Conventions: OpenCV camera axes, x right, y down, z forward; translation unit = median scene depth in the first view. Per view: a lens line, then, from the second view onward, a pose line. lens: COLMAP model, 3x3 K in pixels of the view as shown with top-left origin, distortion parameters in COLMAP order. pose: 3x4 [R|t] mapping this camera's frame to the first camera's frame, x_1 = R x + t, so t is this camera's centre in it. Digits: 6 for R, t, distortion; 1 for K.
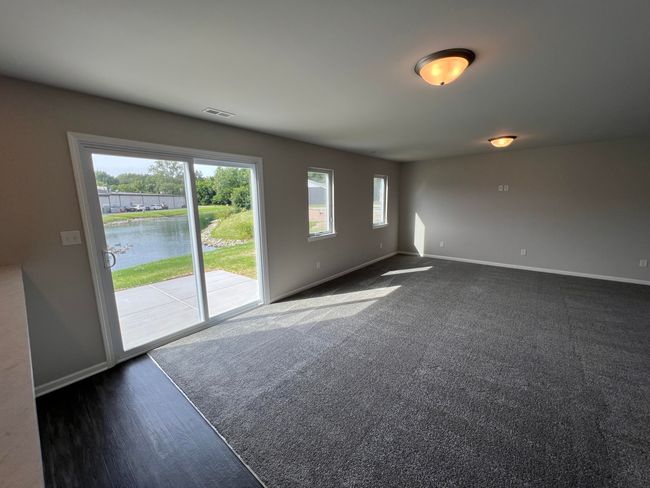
lens RADIAL K [[259.2, 0, 325.0], [0, 259.2, 244.0], [0, 0, 1]] dist [-0.001006, -0.000137]
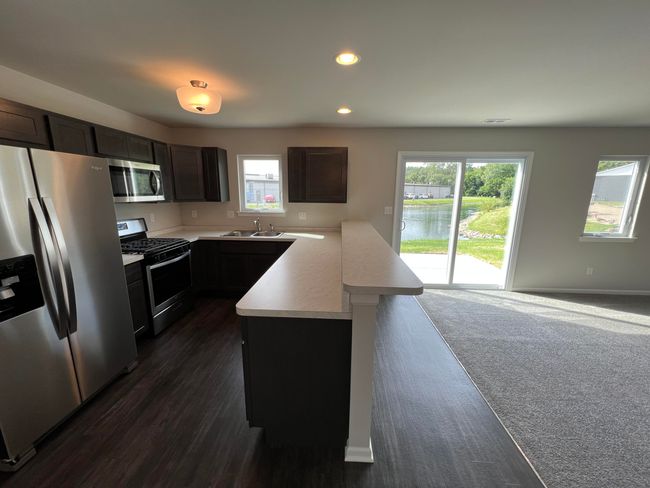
lens RADIAL K [[259.2, 0, 325.0], [0, 259.2, 244.0], [0, 0, 1]] dist [-0.001006, -0.000137]
pose [[0.597491, 0.183812, -0.780524, 0.122503], [-0.156053, 0.981417, 0.111664, 0.042001], [0.786545, 0.055085, 0.615072, -0.256688]]
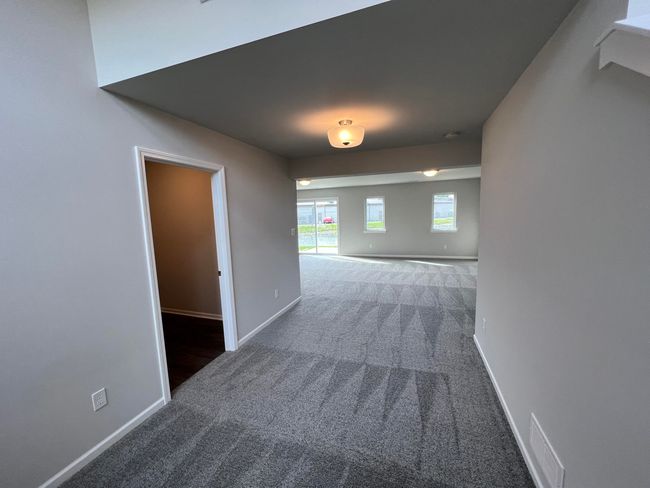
lens RADIAL K [[259.2, 0, 325.0], [0, 259.2, 244.0], [0, 0, 1]] dist [-0.001006, -0.000137]
pose [[0.347502, 0.121378, -0.929790, 1.976844], [-0.139602, 0.987233, 0.076701, -0.041425], [0.927229, 0.103147, 0.360010, -0.017491]]
